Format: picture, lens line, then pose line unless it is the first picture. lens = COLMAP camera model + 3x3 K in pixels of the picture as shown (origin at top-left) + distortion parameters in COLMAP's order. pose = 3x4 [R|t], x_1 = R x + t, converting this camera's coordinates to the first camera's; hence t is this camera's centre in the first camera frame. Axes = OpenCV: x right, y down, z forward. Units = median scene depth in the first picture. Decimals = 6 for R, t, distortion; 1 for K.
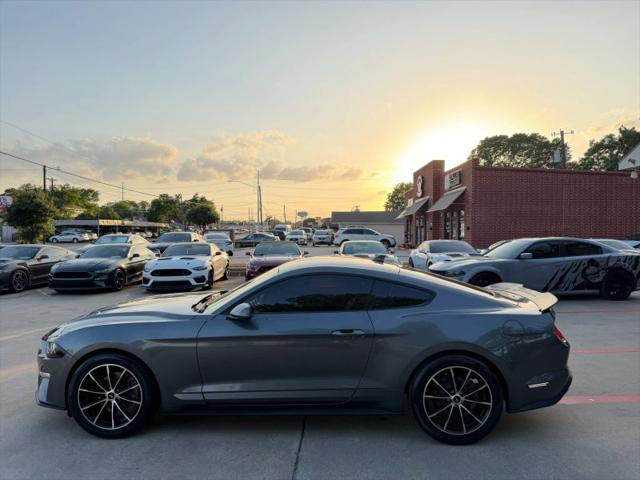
lens RADIAL K [[458.8, 0, 320.0], [0, 458.8, 240.0], [0, 0, 1]] dist [0.034536, -0.039071]
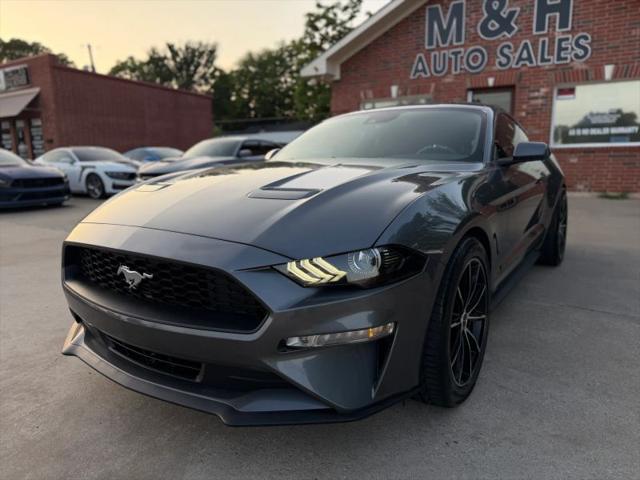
lens RADIAL K [[461.4, 0, 321.2], [0, 461.4, 241.2], [0, 0, 1]] dist [0.002919, -0.007350]
pose [[0.512686, -0.164722, 0.842627, -0.156697], [0.033387, 0.984506, 0.172144, 0.025213], [-0.857927, -0.060122, 0.510242, 0.144139]]
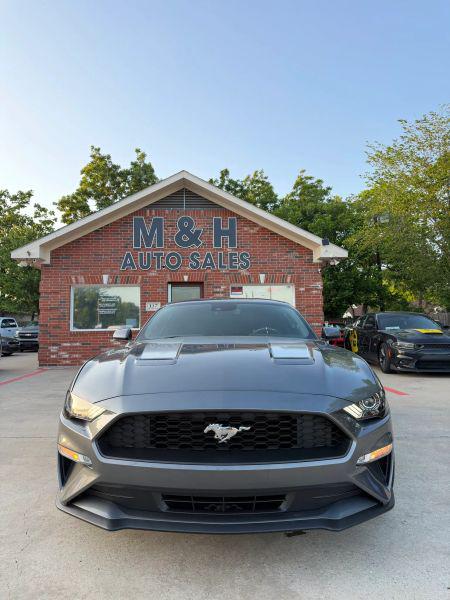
lens RADIAL K [[420.3, 0, 225.0], [0, 420.3, 300.0], [0, 0, 1]] dist [0.089671, -0.141925]
pose [[-0.035078, 0.072132, 0.996778, -0.195862], [0.028912, 0.997048, -0.071135, 0.022253], [-0.998966, 0.026324, -0.037059, 0.207184]]
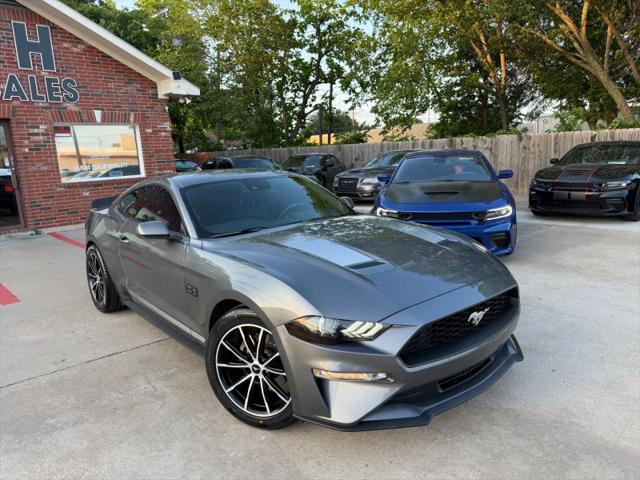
lens RADIAL K [[458.8, 0, 320.0], [0, 458.8, 240.0], [0, 0, 1]] dist [0.034536, -0.039071]
pose [[-0.684795, -0.107410, 0.720777, -0.162657], [0.054435, 0.978775, 0.197575, 0.001354], [-0.726700, 0.174533, -0.664413, 0.299115]]
